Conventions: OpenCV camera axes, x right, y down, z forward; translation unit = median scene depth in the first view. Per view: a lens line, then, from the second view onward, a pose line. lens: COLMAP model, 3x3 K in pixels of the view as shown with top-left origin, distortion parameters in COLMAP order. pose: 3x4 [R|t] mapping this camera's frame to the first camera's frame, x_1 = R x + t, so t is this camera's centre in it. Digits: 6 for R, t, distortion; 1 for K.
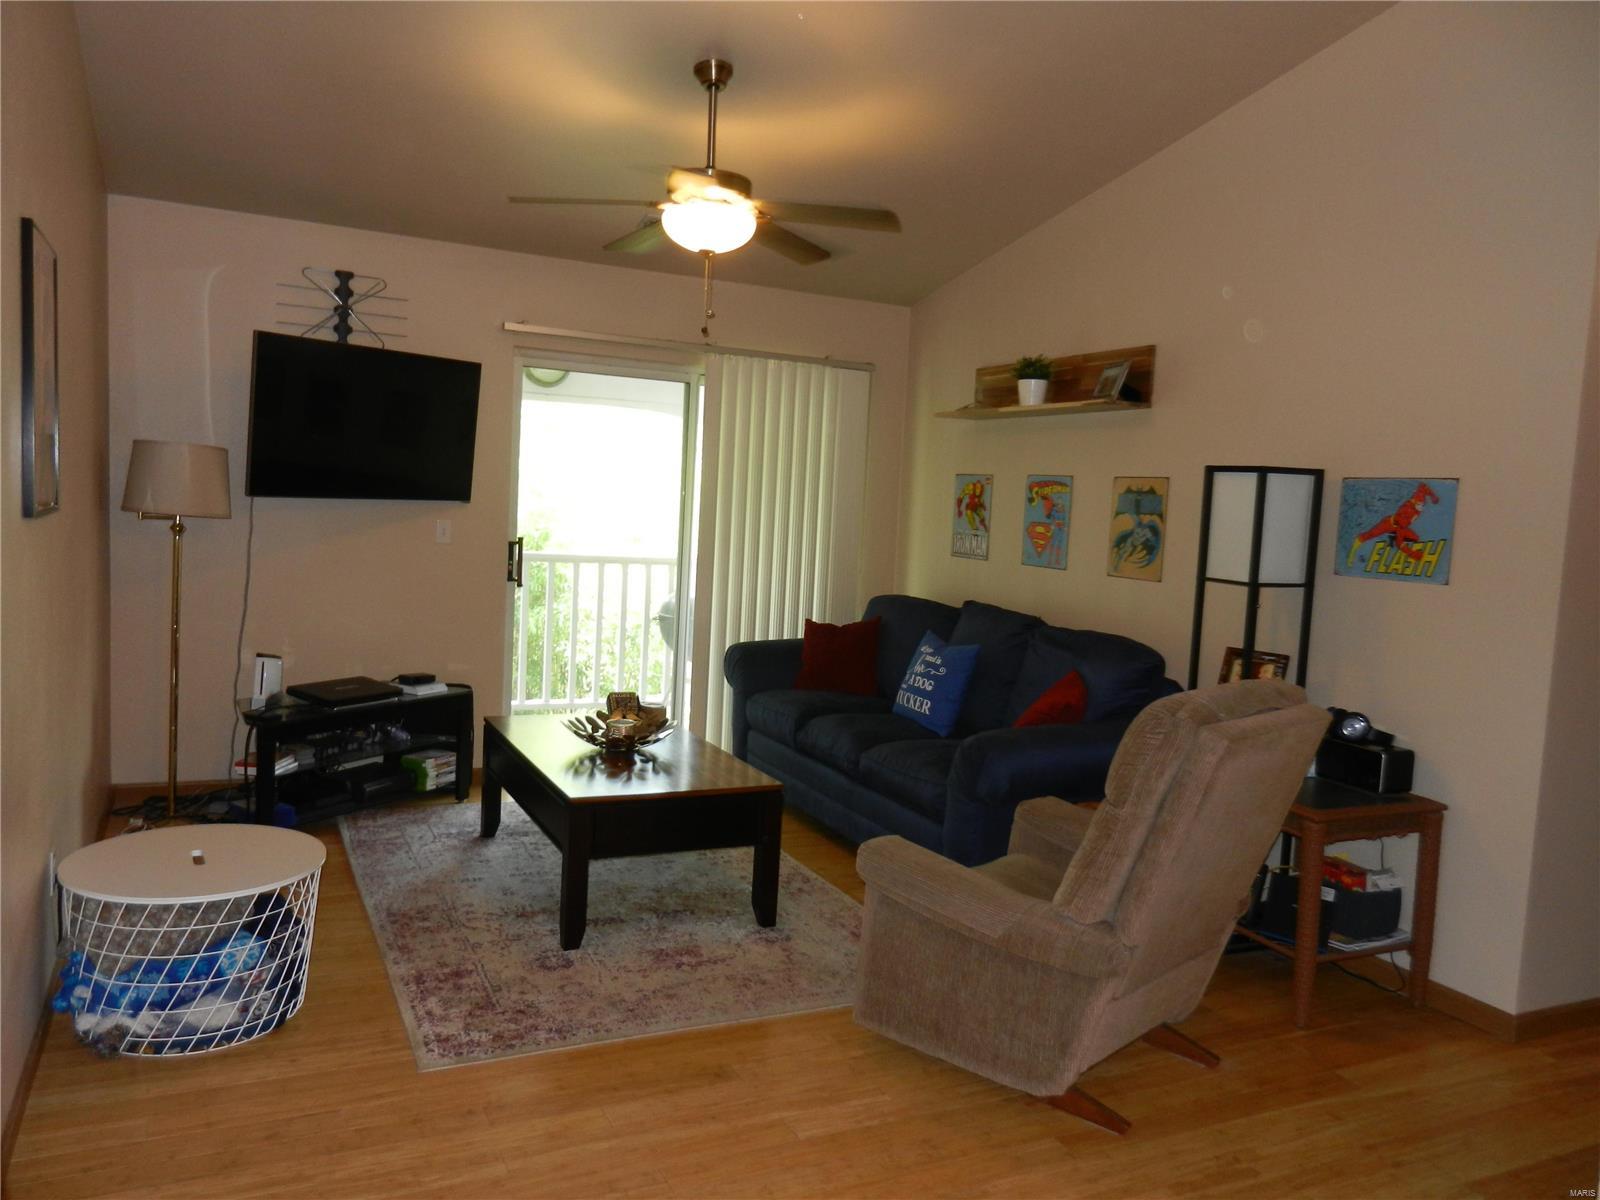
lens RADIAL K [[1194.8, 0, 800.0], [0, 1194.8, 600.0], [0, 0, 1]] dist [-0.001085, -0.001290]
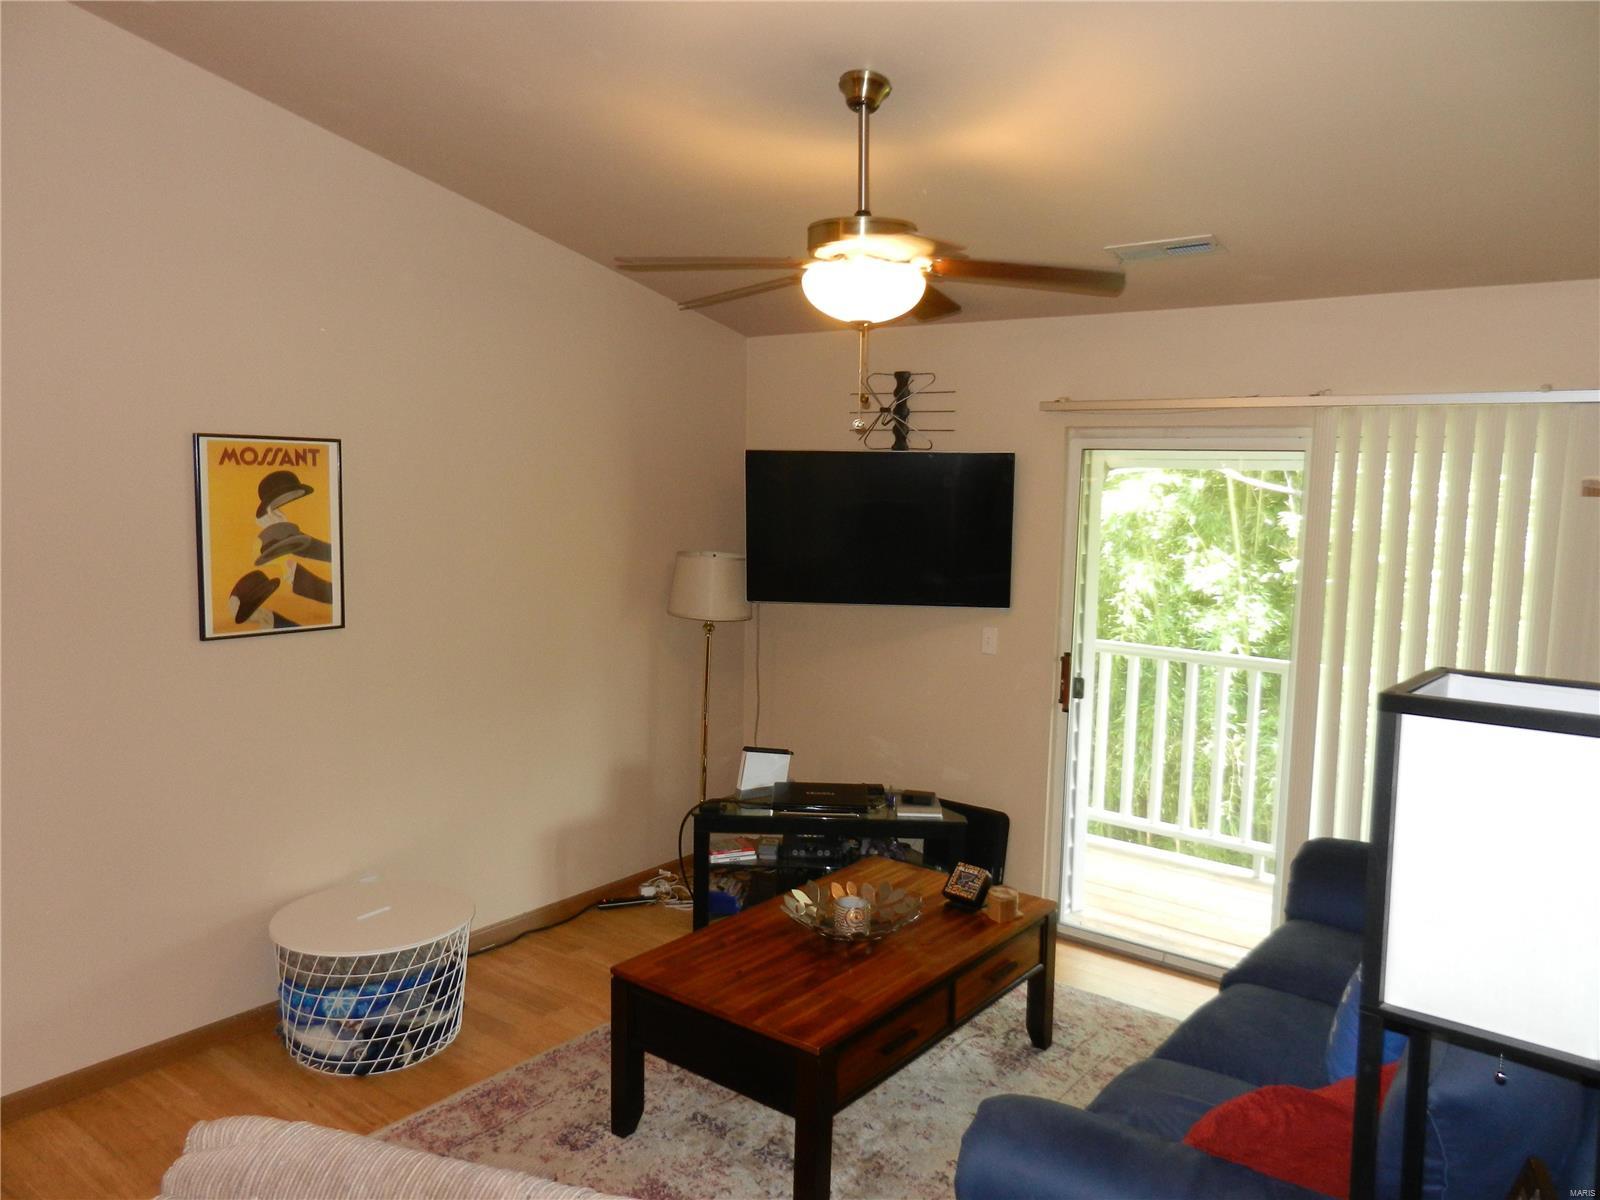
lens RADIAL K [[1186.7, 0, 800.0], [0, 1186.7, 600.0], [0, 0, 1]] dist [-0.008251, -0.001704]
pose [[0.448641, 0.048440, -0.892398, 0.591856], [-0.073719, 0.997133, 0.017064, -0.124833], [0.890666, 0.058131, 0.450926, 0.632414]]
